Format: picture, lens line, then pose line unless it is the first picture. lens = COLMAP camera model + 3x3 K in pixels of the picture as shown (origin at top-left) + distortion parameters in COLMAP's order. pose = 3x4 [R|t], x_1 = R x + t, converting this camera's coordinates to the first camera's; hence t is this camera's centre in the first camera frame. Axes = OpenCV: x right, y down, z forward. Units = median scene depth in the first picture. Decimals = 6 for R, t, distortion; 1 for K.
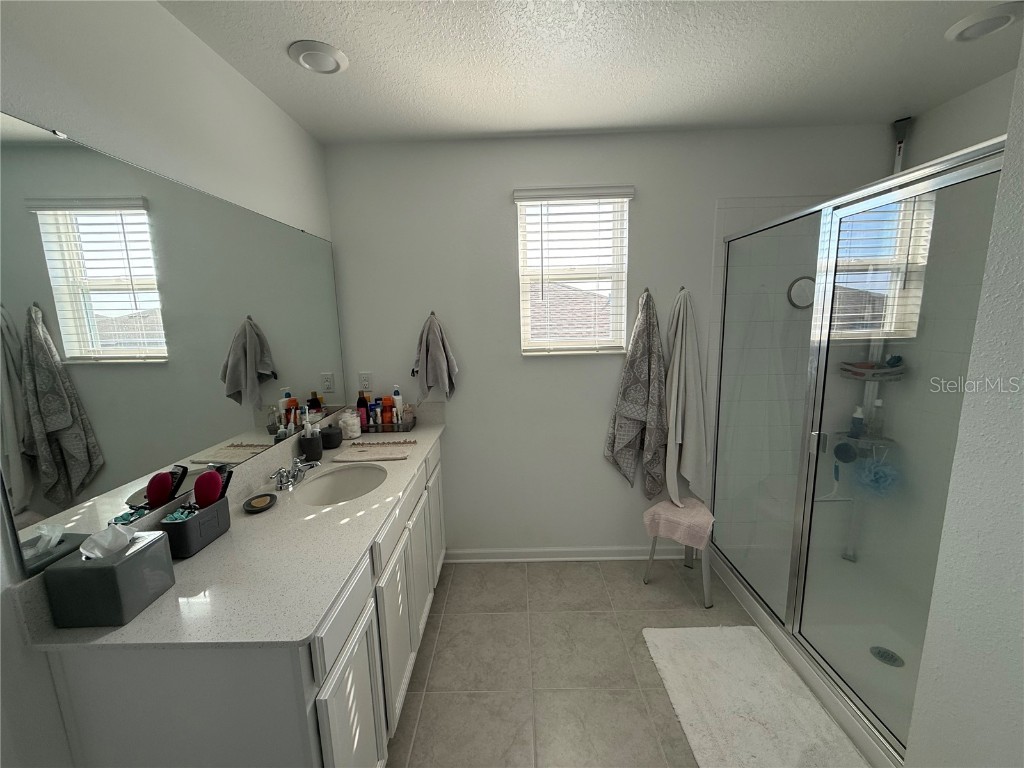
lens RADIAL K [[412.6, 0, 511.0], [0, 412.6, 383.5], [0, 0, 1]] dist [0.019491, 0.000325]
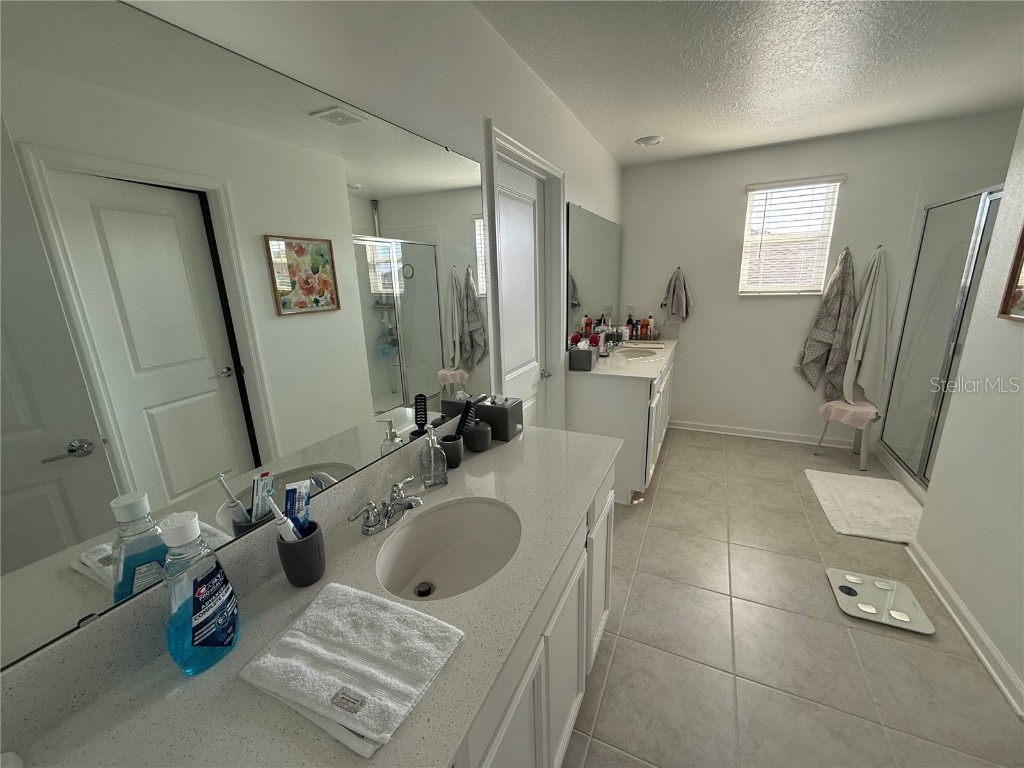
lens RADIAL K [[412.6, 0, 517.8], [0, 412.6, 382.5], [0, 0, 1]] dist [0.019491, 0.000325]
pose [[0.908298, 0.103628, -0.405285, -0.060571], [-0.064937, 0.992015, 0.108119, 0.140171], [0.413253, -0.071886, 0.907774, -0.764488]]
